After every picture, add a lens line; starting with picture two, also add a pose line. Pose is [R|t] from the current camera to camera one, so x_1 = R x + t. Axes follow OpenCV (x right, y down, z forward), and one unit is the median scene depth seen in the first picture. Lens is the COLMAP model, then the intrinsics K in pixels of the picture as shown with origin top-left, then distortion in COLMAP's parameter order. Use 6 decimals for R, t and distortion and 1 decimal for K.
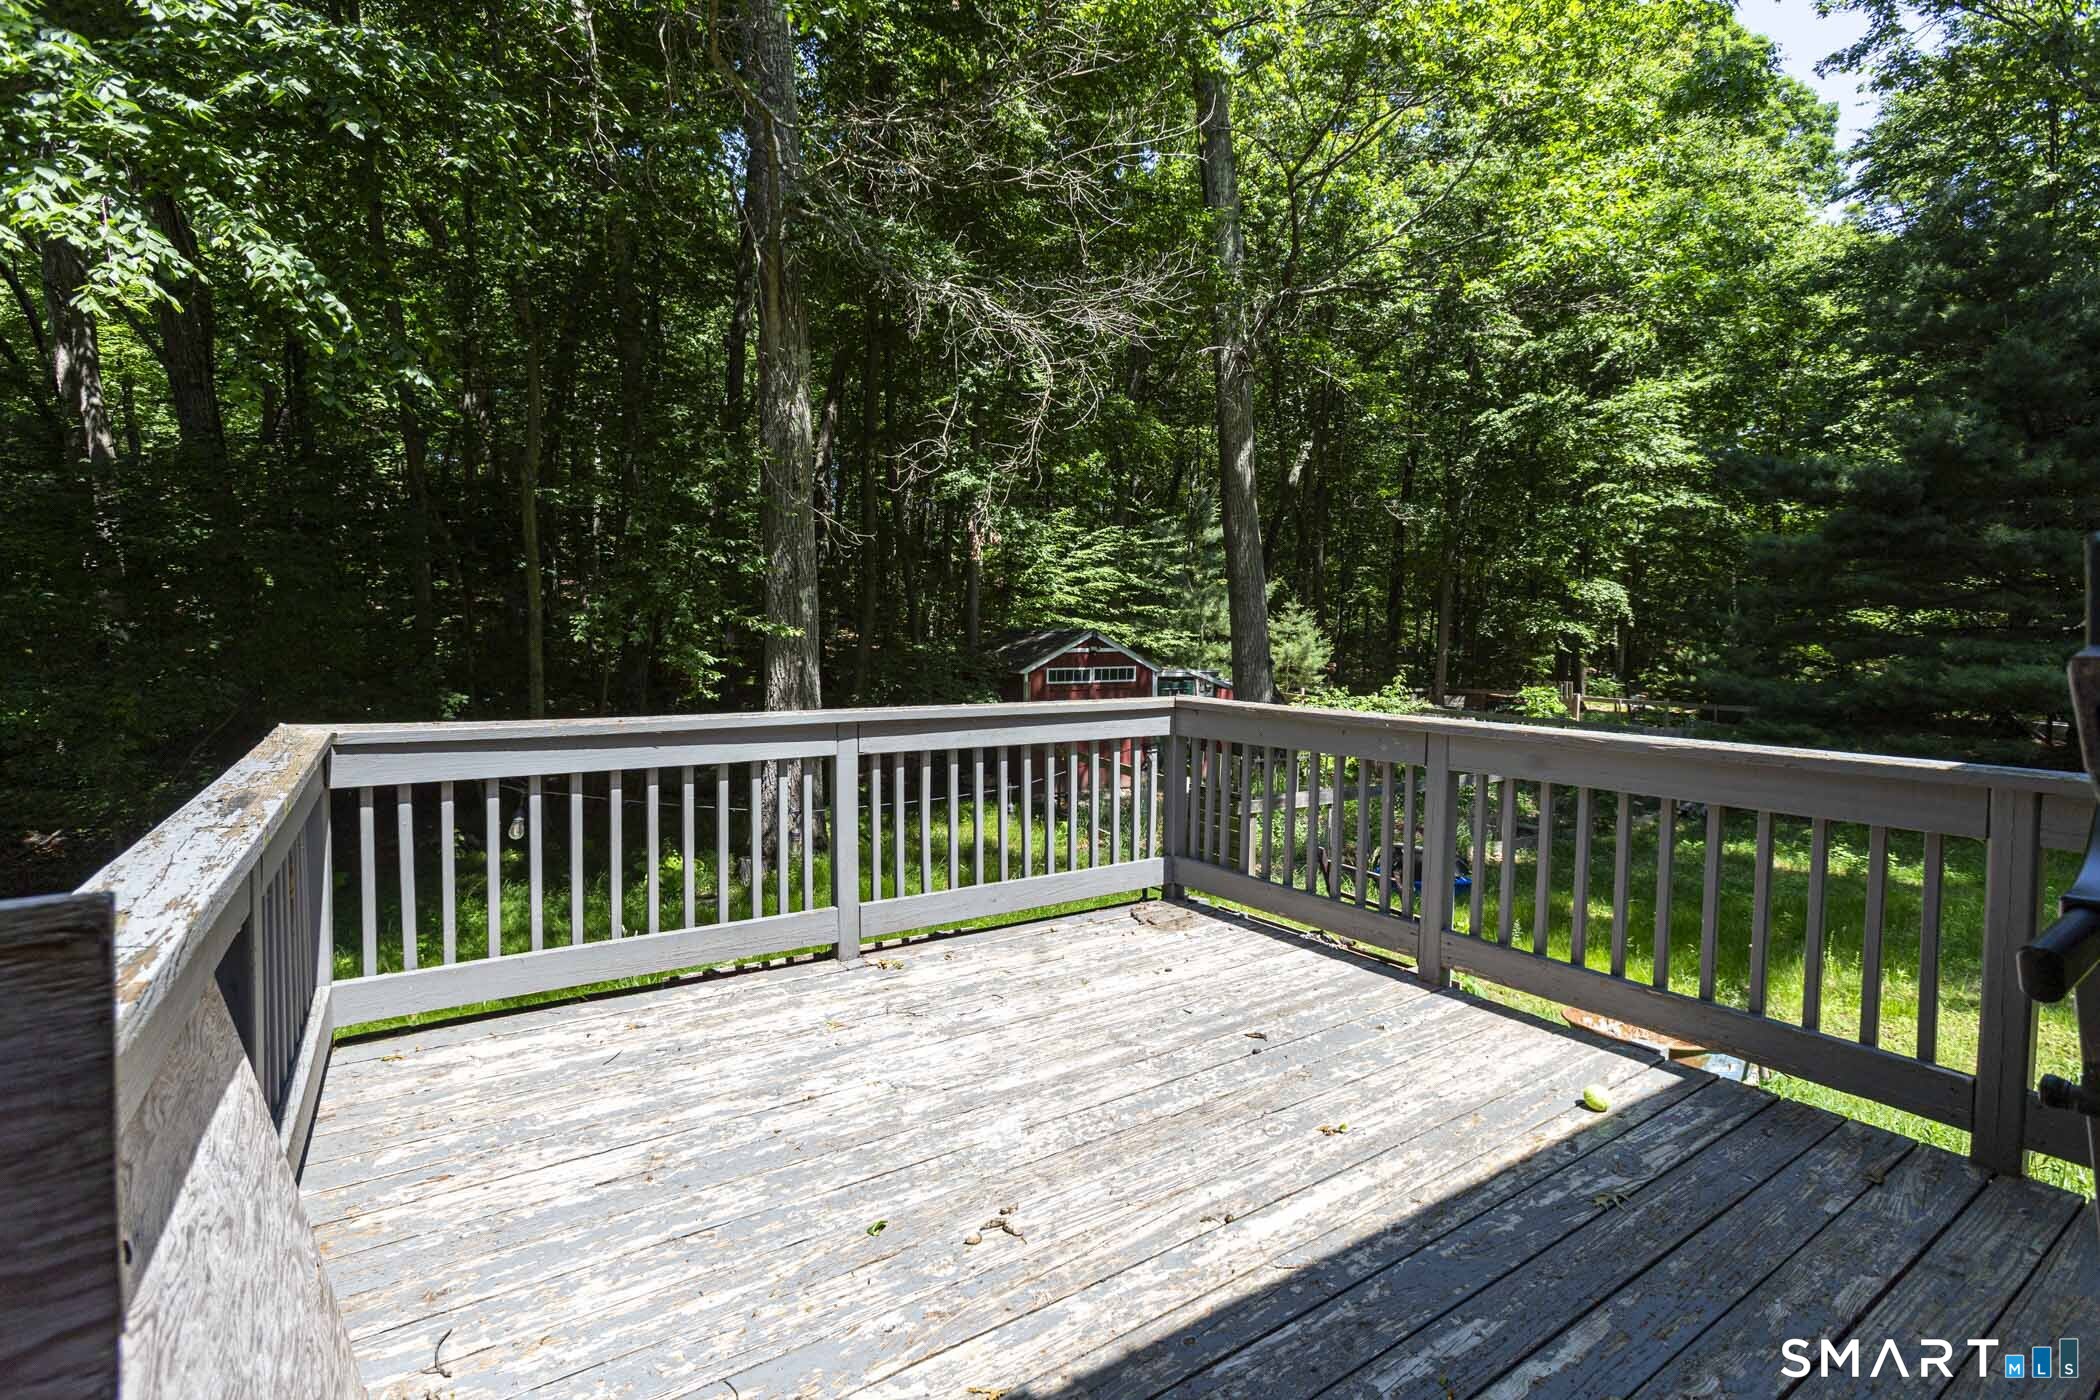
lens RADIAL K [[930.1, 0, 1047.1], [0, 930.1, 692.8], [0, 0, 1]] dist [-0.004250, 0.003928]
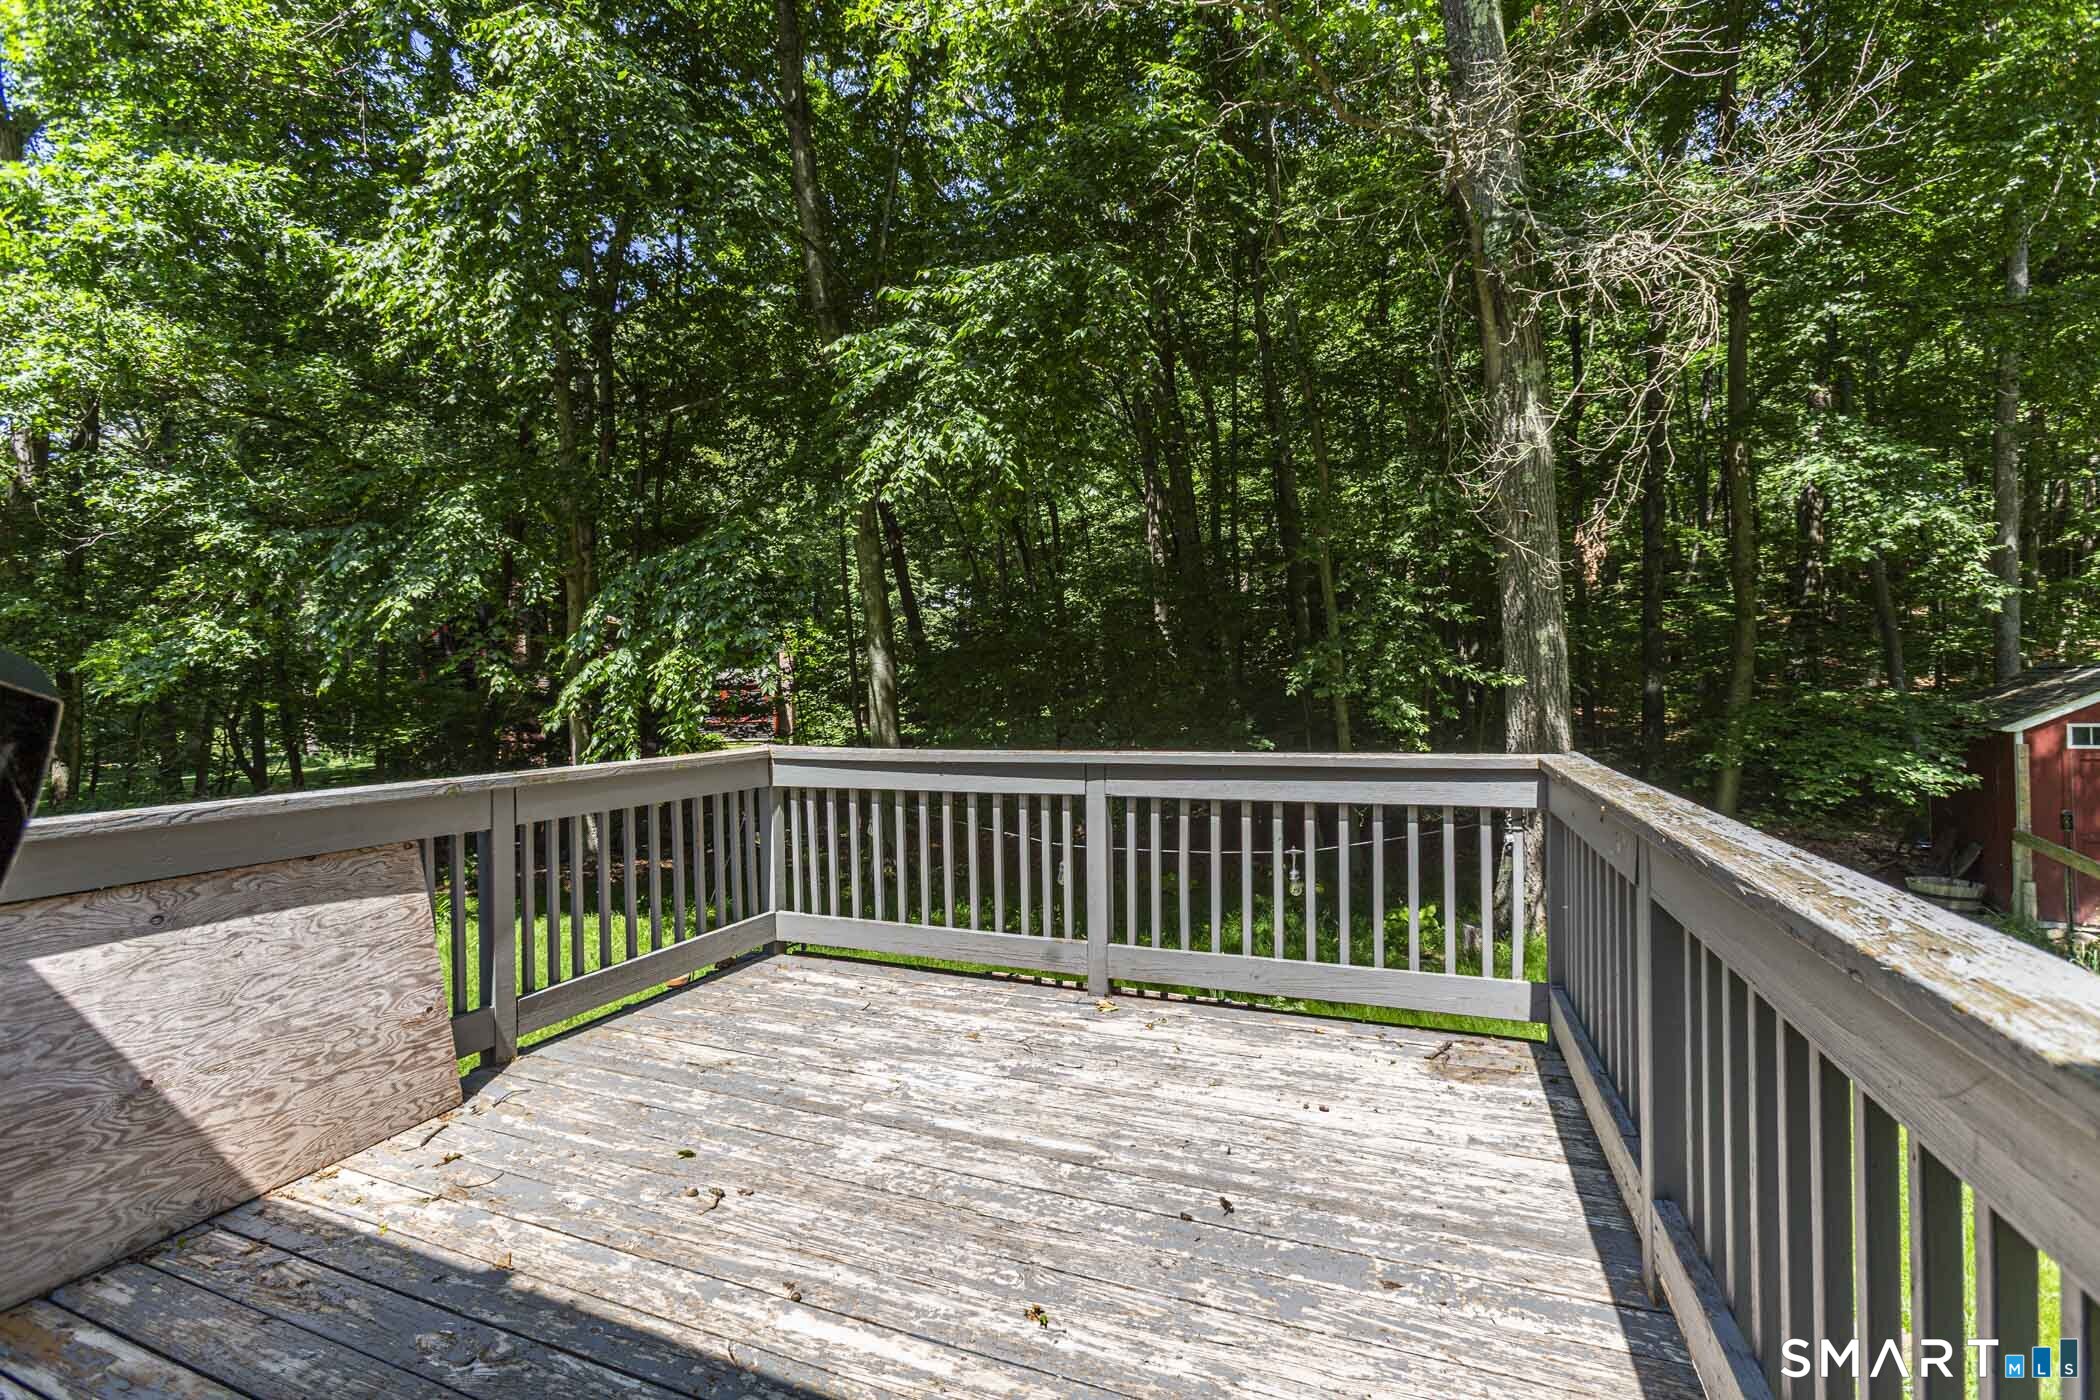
lens RADIAL K [[930.1, 0, 1044.2], [0, 930.1, 701.7], [0, 0, 1]] dist [-0.004250, 0.003928]
pose [[0.562115, -0.015046, -0.826922, 0.681123], [-0.027106, 0.998962, -0.036602, 0.002431], [0.826615, 0.042989, 0.561124, 0.407743]]
